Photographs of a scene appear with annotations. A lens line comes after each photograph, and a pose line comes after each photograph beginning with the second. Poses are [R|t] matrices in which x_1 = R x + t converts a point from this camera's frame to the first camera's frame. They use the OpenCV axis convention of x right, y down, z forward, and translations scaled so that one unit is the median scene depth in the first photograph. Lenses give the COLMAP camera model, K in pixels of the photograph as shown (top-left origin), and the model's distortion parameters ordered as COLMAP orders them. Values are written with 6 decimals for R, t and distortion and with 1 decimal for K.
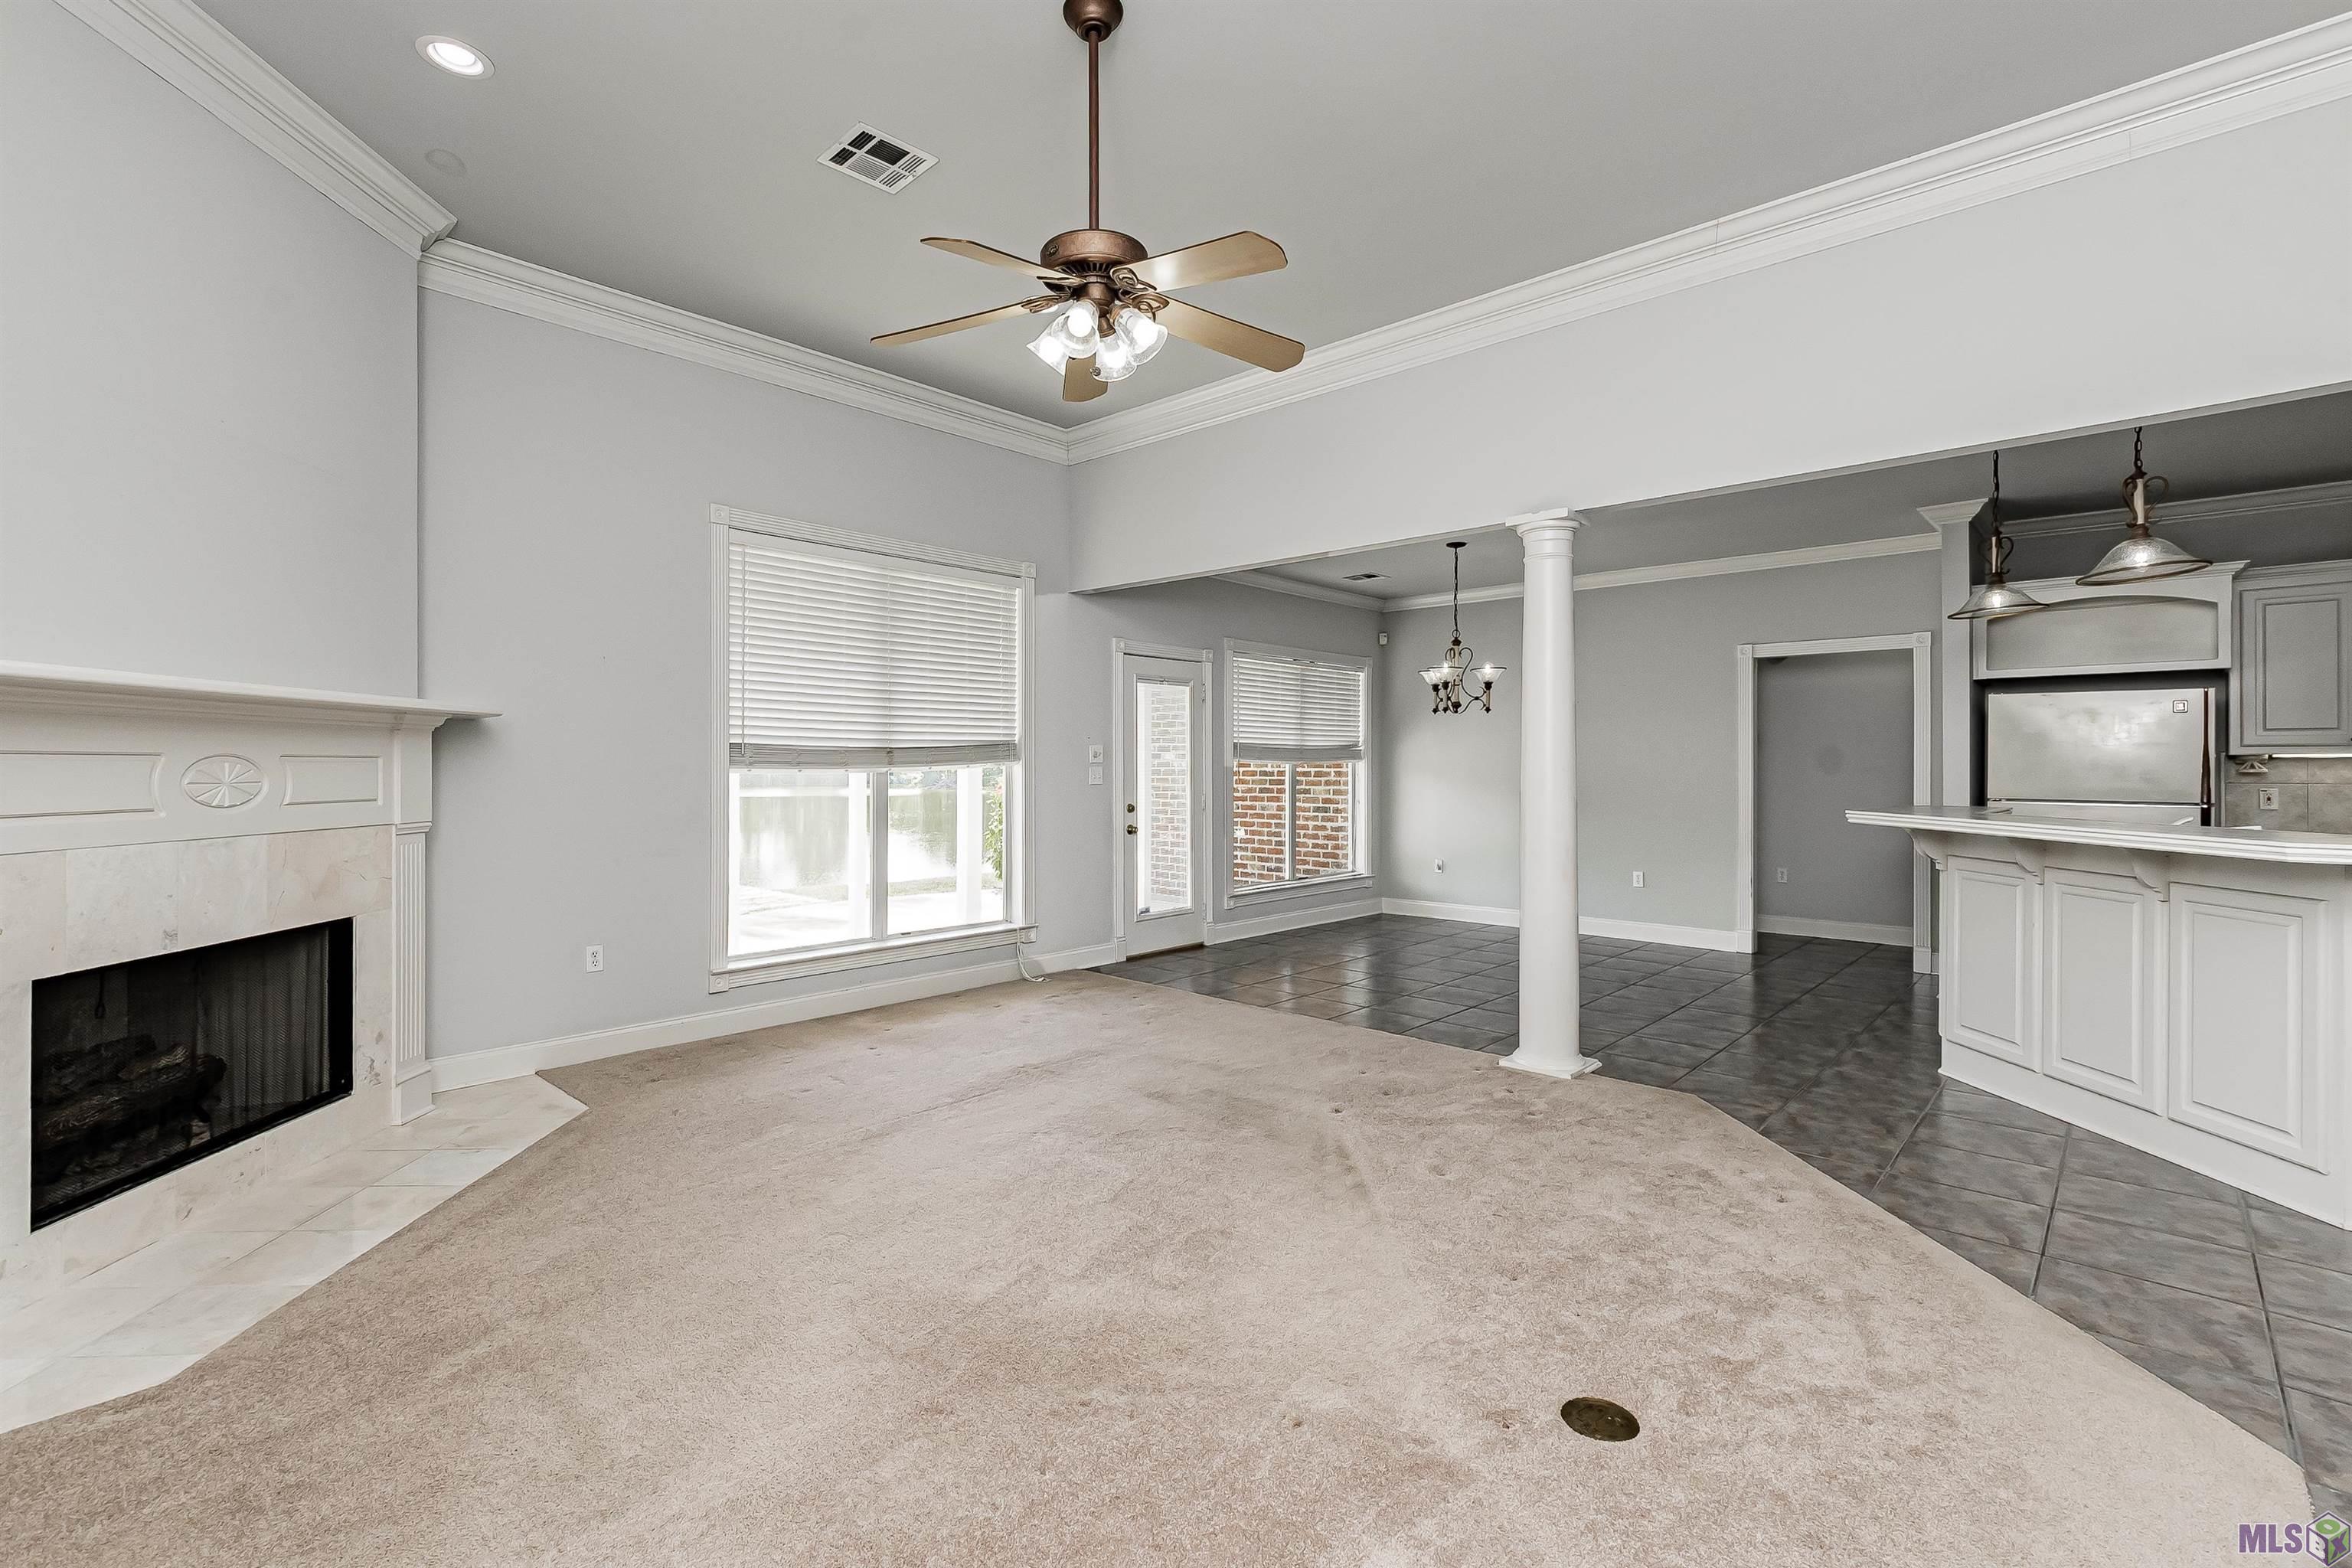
lens RADIAL K [[1050.1, 0, 1113.9], [0, 1050.1, 784.6], [0, 0, 1]] dist [-0.001383, -0.000447]
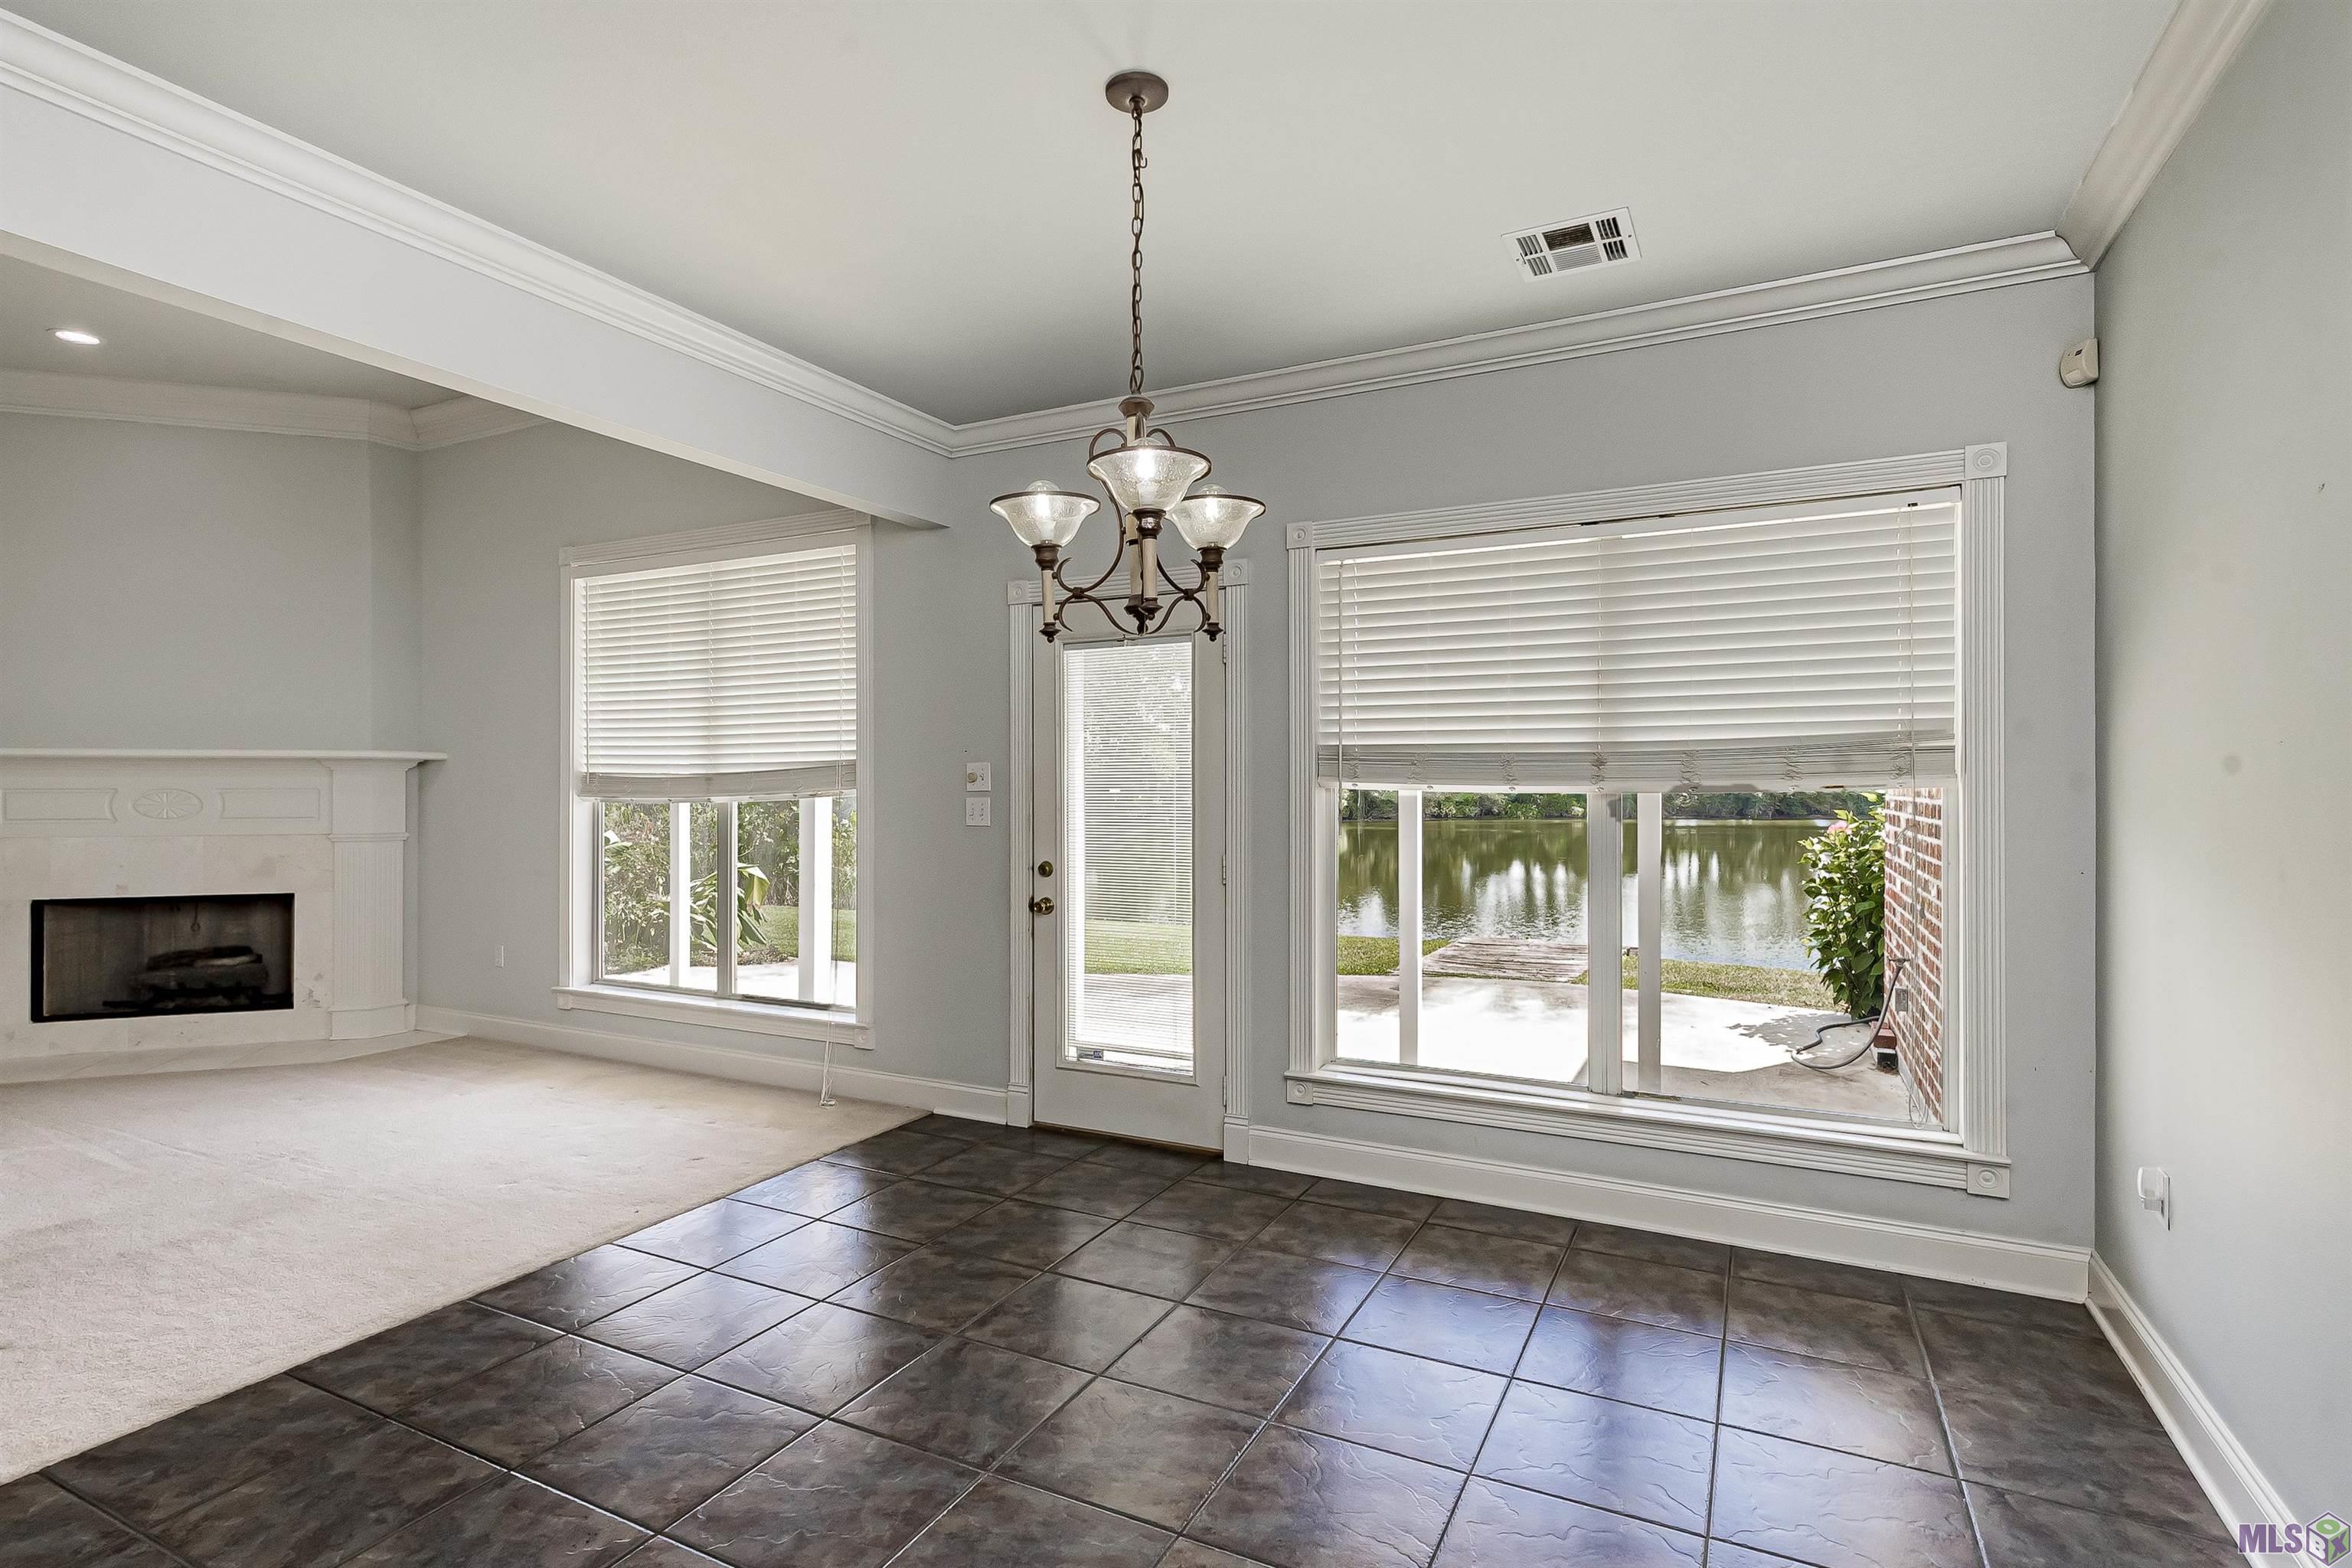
lens RADIAL K [[1151.6, 0, 1172.4], [0, 1151.6, 767.4], [0, 0, 1]] dist [0.003051, -0.000359]
pose [[0.295320, -0.002159, -0.955396, 0.716323], [-0.008637, 0.999951, -0.004930, -0.034649], [0.955359, 0.009708, 0.295287, 0.974857]]
